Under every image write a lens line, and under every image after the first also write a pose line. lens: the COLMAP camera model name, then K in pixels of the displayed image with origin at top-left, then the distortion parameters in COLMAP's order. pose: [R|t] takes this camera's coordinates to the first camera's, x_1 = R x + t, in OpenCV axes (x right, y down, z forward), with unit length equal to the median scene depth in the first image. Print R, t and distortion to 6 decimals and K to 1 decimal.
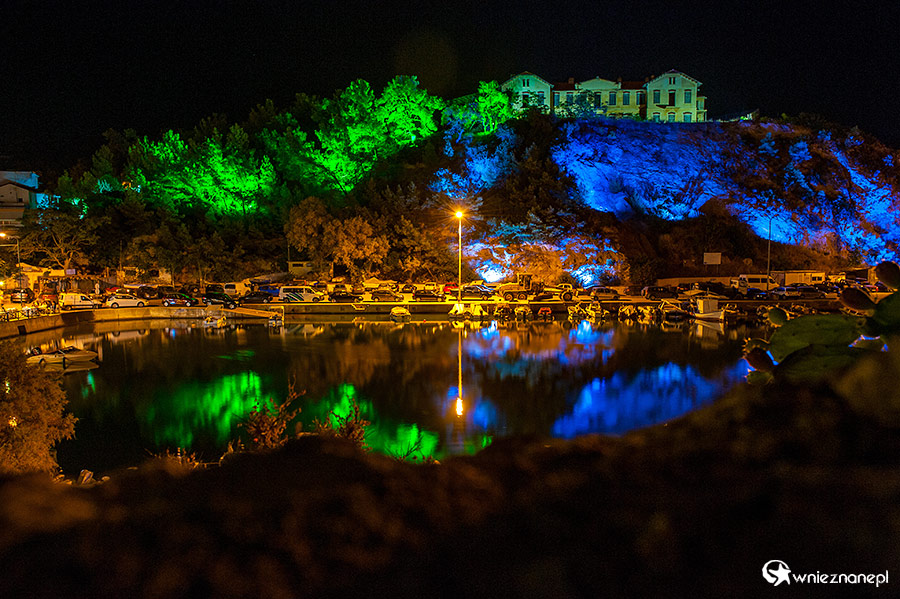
lens RADIAL K [[622.4, 0, 450.0], [0, 622.4, 299.5], [0, 0, 1]] dist [-0.041050, -0.005000]
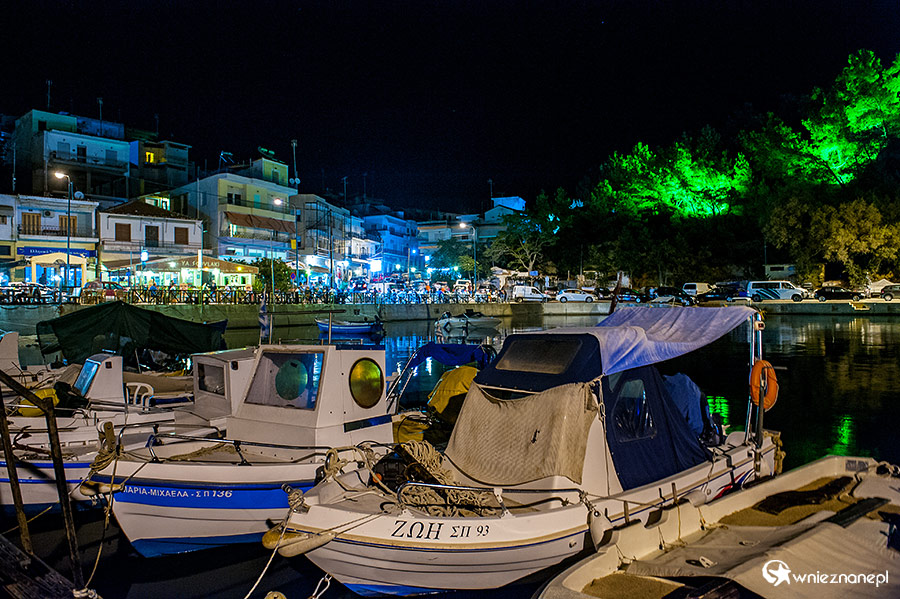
lens RADIAL K [[622.4, 0, 450.0], [0, 622.4, 299.5], [0, 0, 1]] dist [-0.041050, -0.005000]
pose [[0.738424, -0.001125, -0.674336, -0.013466], [-0.031663, 0.998838, -0.036338, 0.031750], [0.673593, 0.048184, 0.737530, 0.103496]]
